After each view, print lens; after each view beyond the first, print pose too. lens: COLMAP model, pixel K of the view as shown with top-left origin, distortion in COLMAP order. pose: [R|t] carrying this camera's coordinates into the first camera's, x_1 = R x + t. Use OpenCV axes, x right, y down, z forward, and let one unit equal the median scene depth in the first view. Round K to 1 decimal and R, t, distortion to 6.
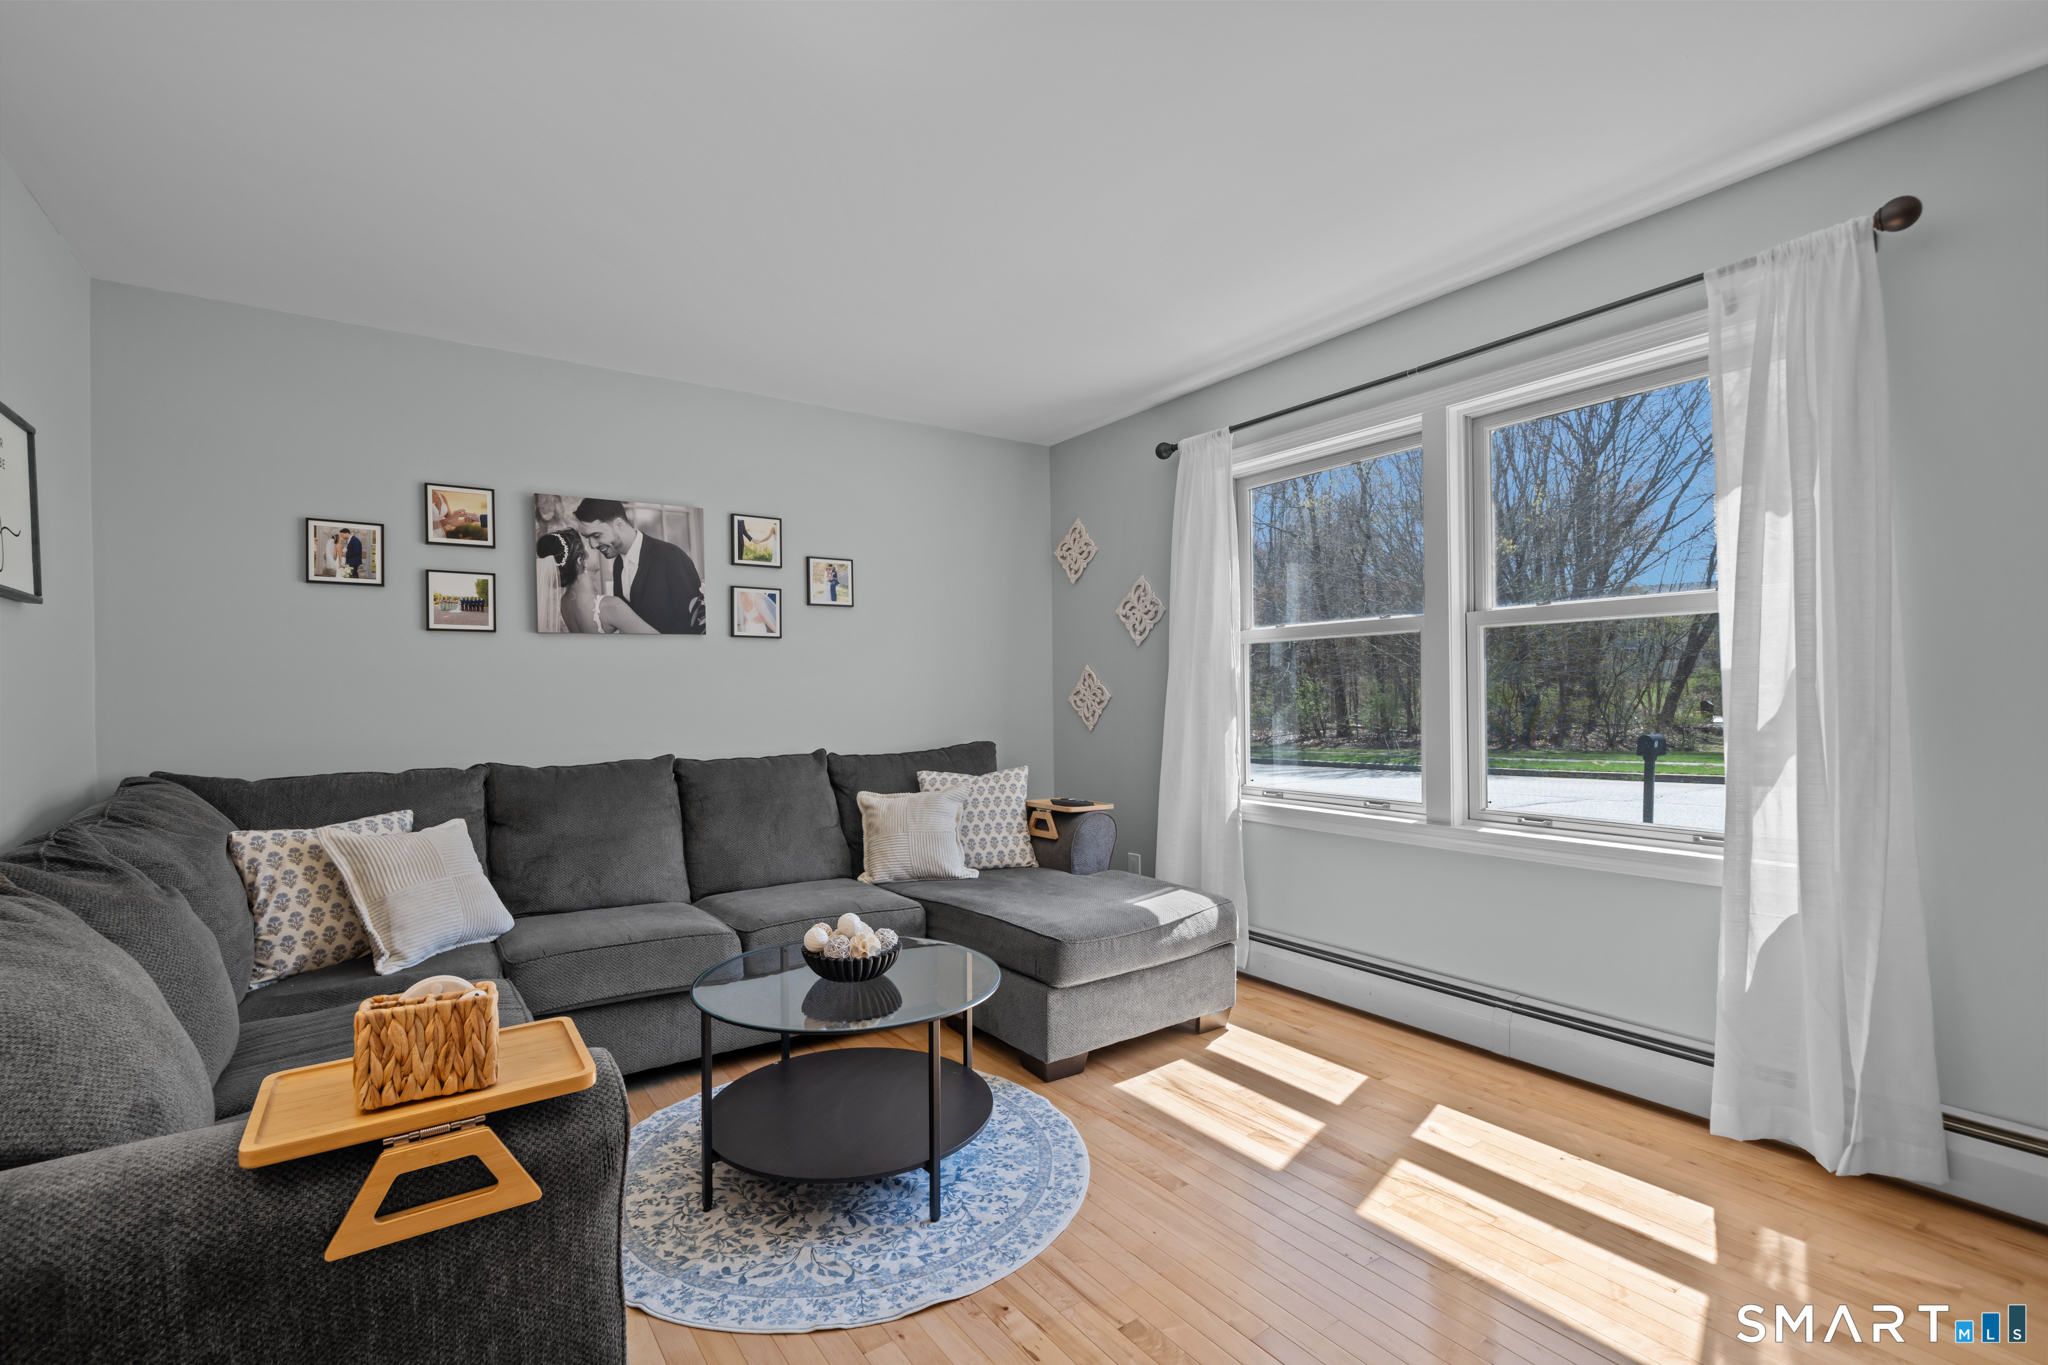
lens RADIAL K [[897.4, 0, 1017.8], [0, 897.4, 697.6], [0, 0, 1]] dist [-0.001395, 0.000006]
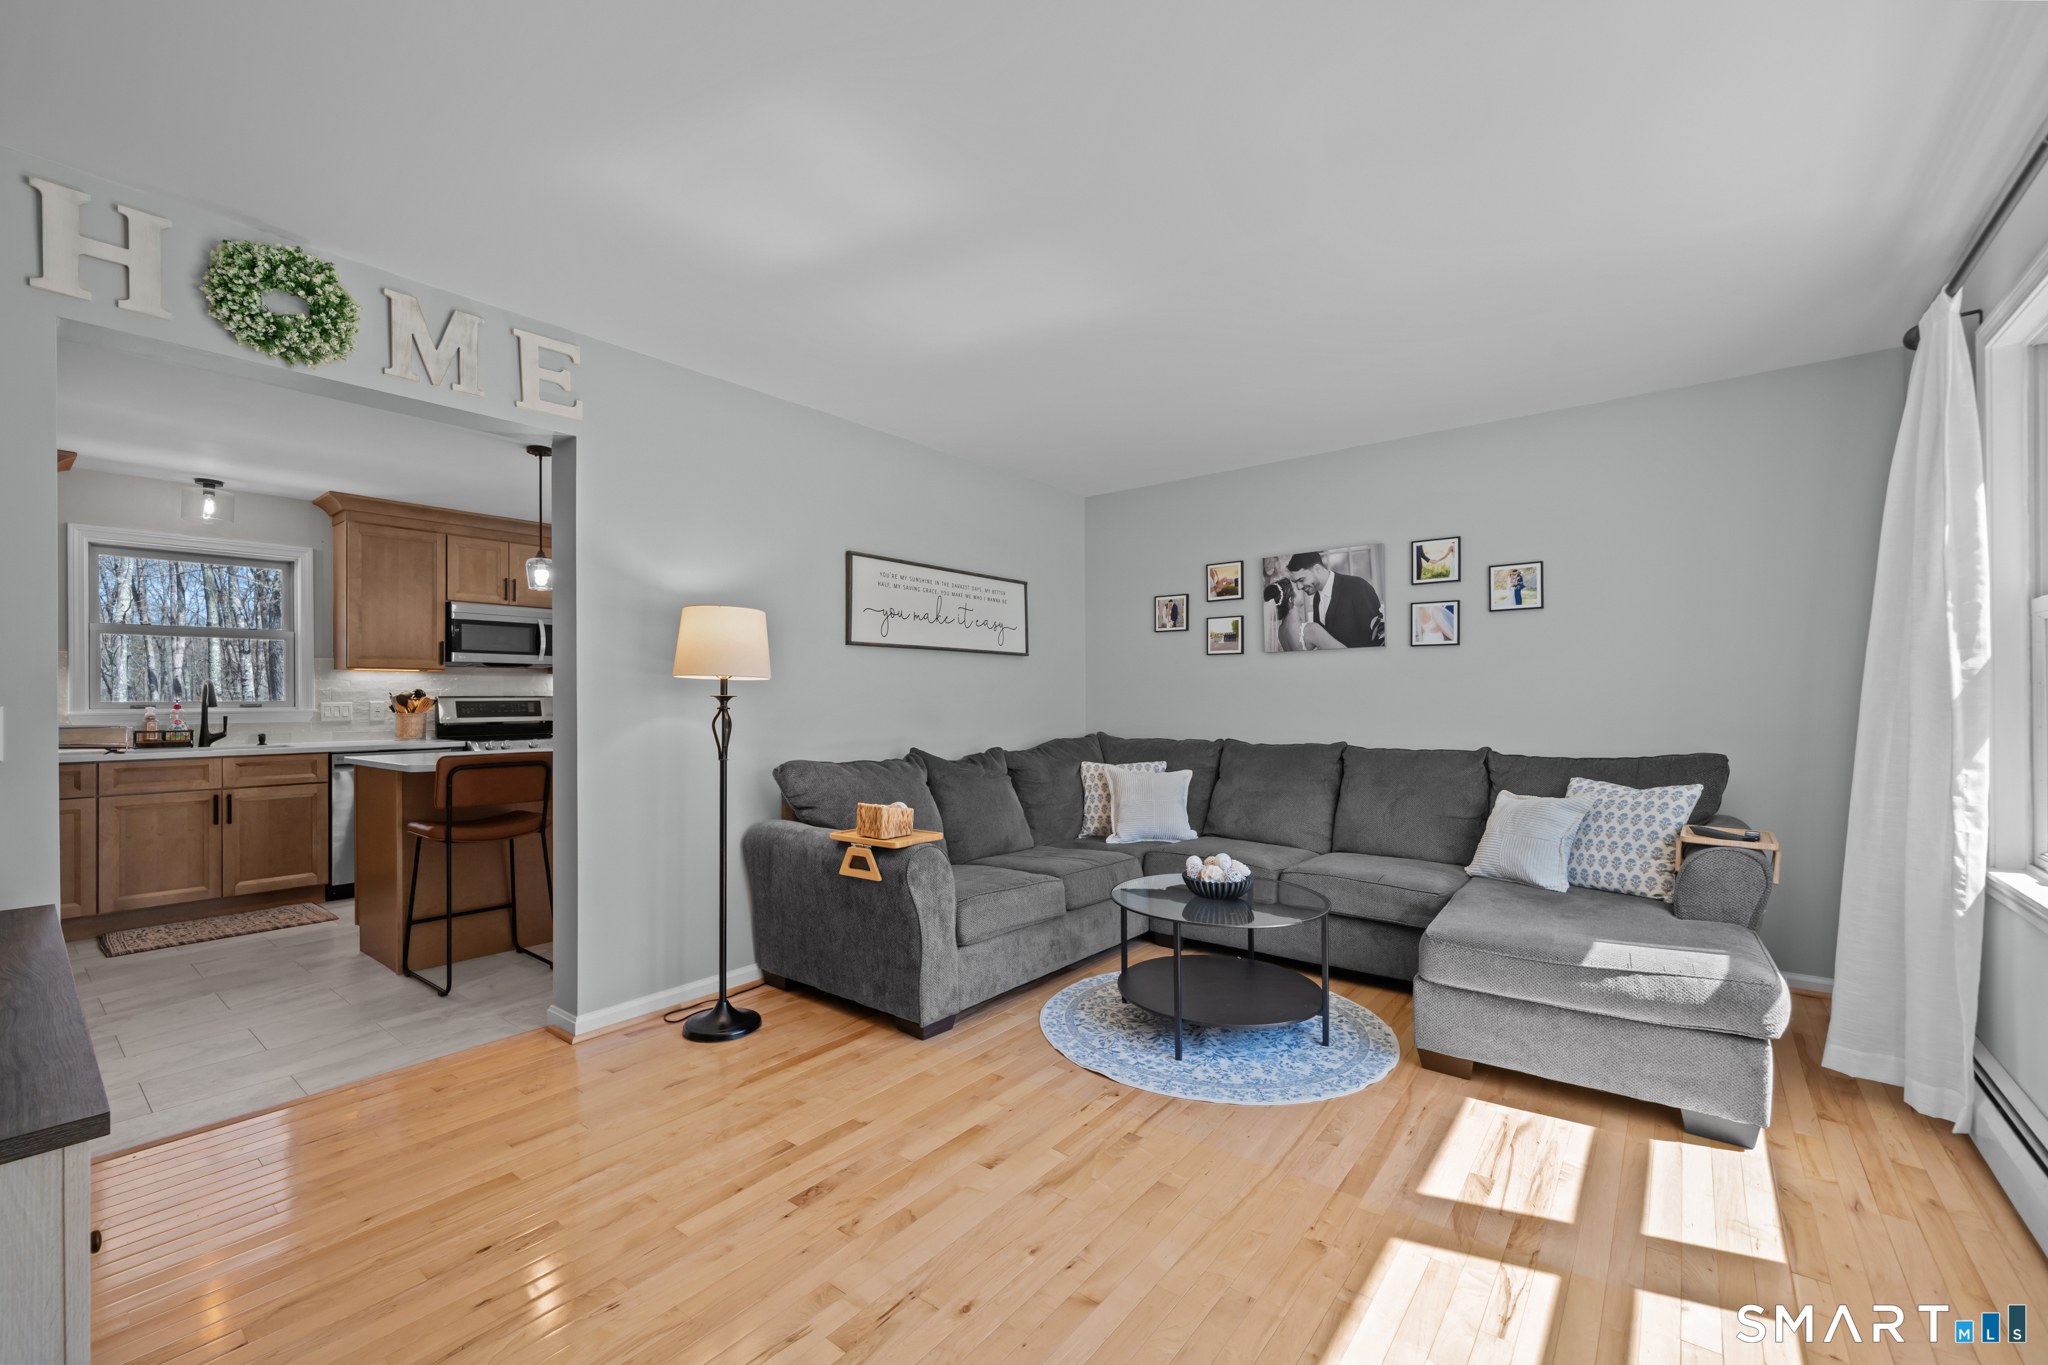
lens RADIAL K [[842.6, 0, 1015.5], [0, 842.6, 695.5], [0, 0, 1]] dist [-0.007837, 0.000022]
pose [[0.300165, 0.009211, -0.953843, 0.696309], [-0.002280, 0.999957, 0.008939, -0.014318], [0.953885, -0.000508, 0.300173, 0.206589]]
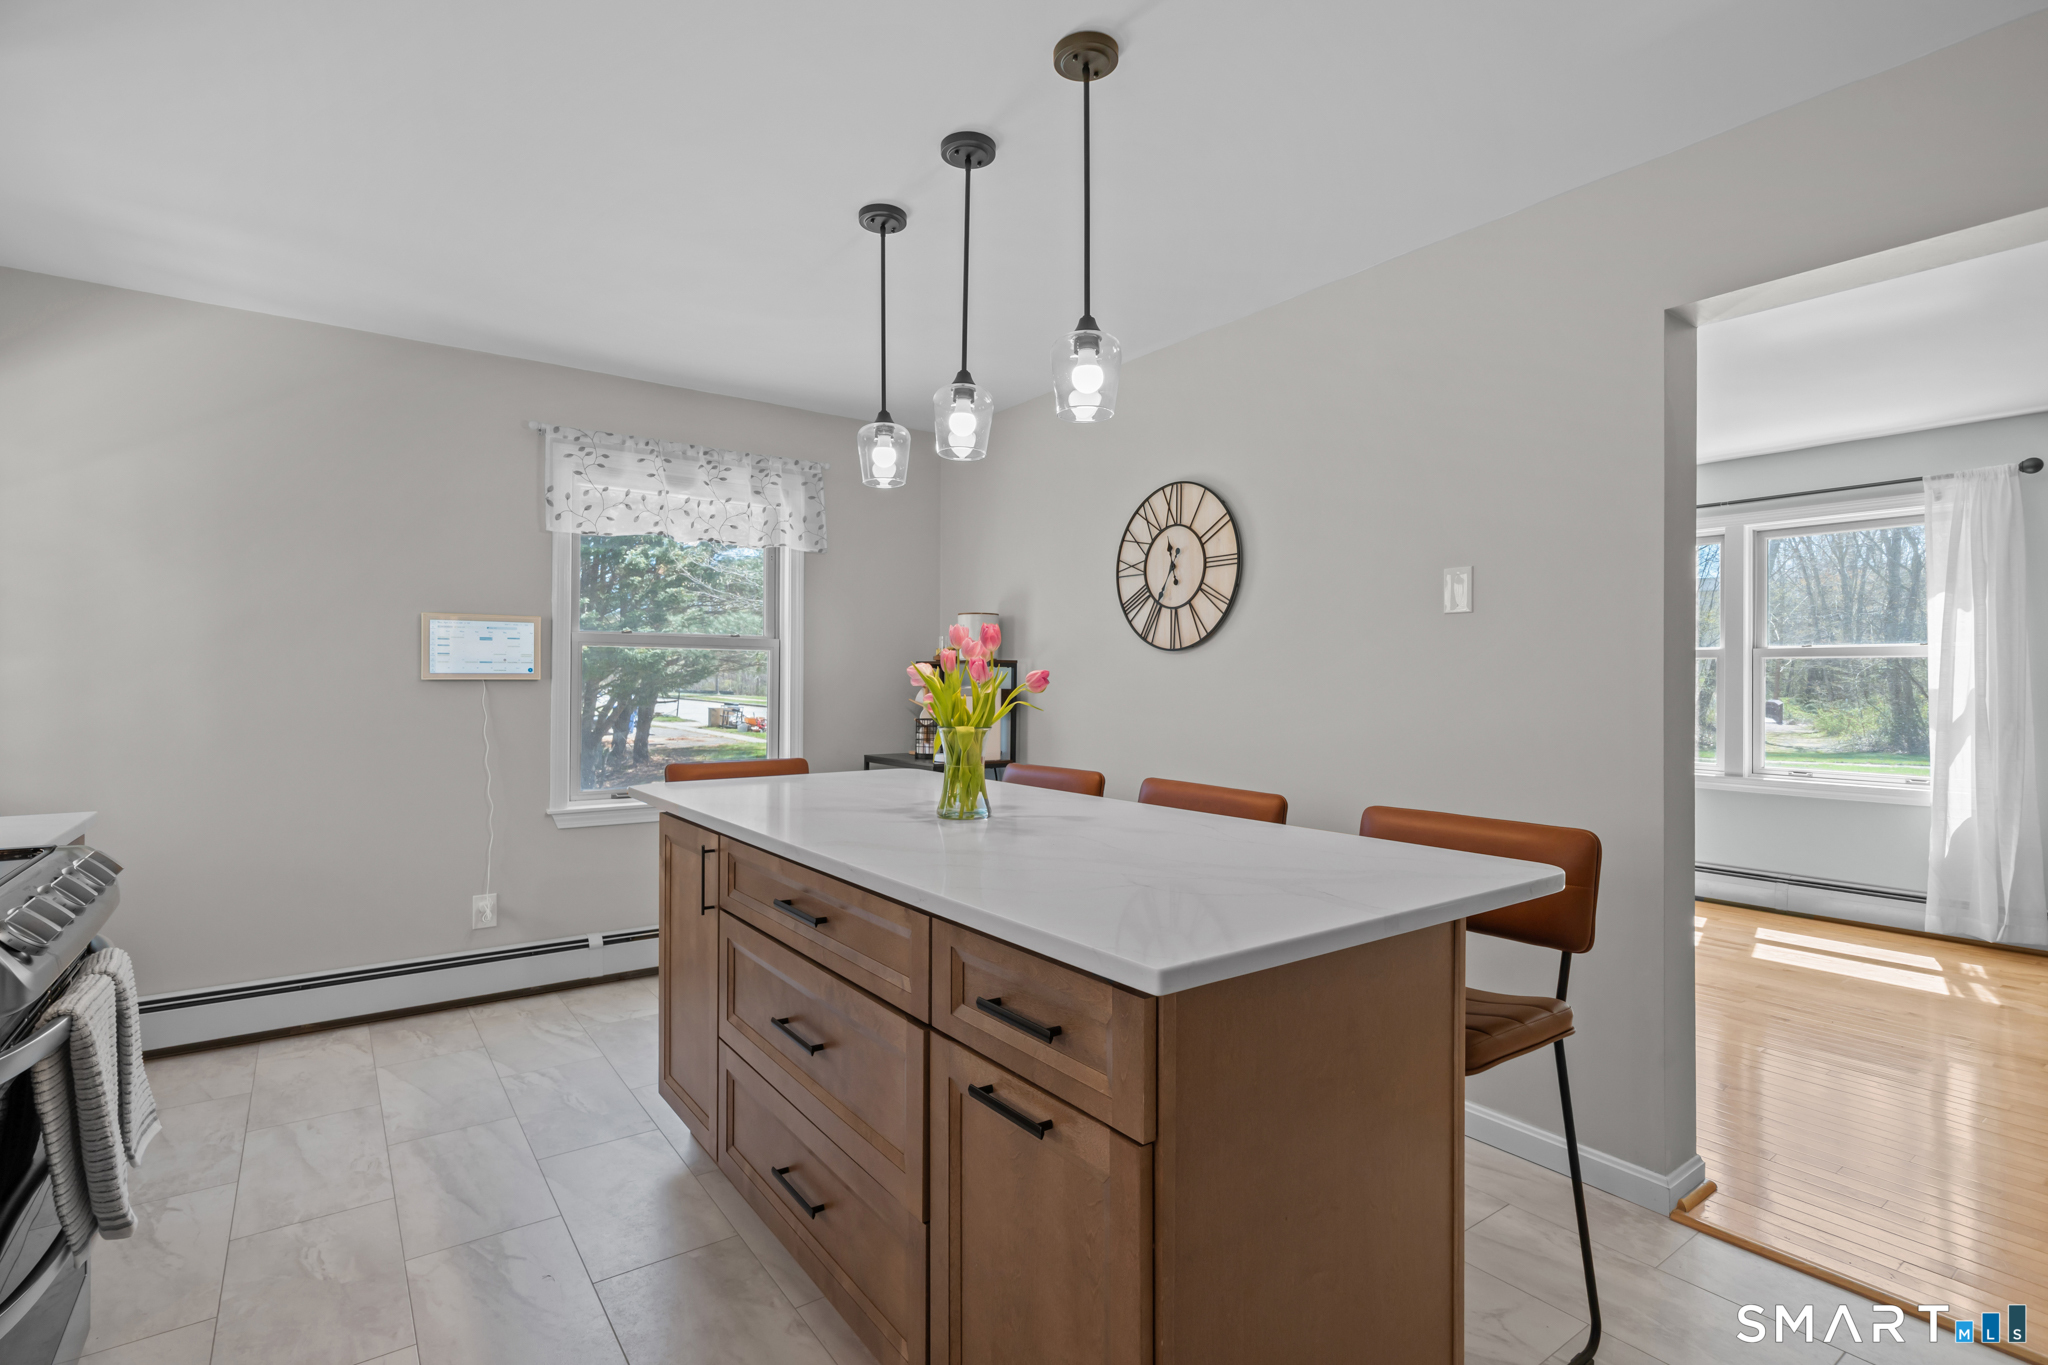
lens RADIAL K [[962.0, 0, 1013.3], [0, 962.0, 678.0], [0, 0, 1]] dist [0.000596, -0.000264]
pose [[0.999486, 0.018165, 0.026421, -0.853125], [-0.018001, 0.999817, -0.006466, -0.004267], [-0.026533, 0.005987, 0.999630, -0.692814]]
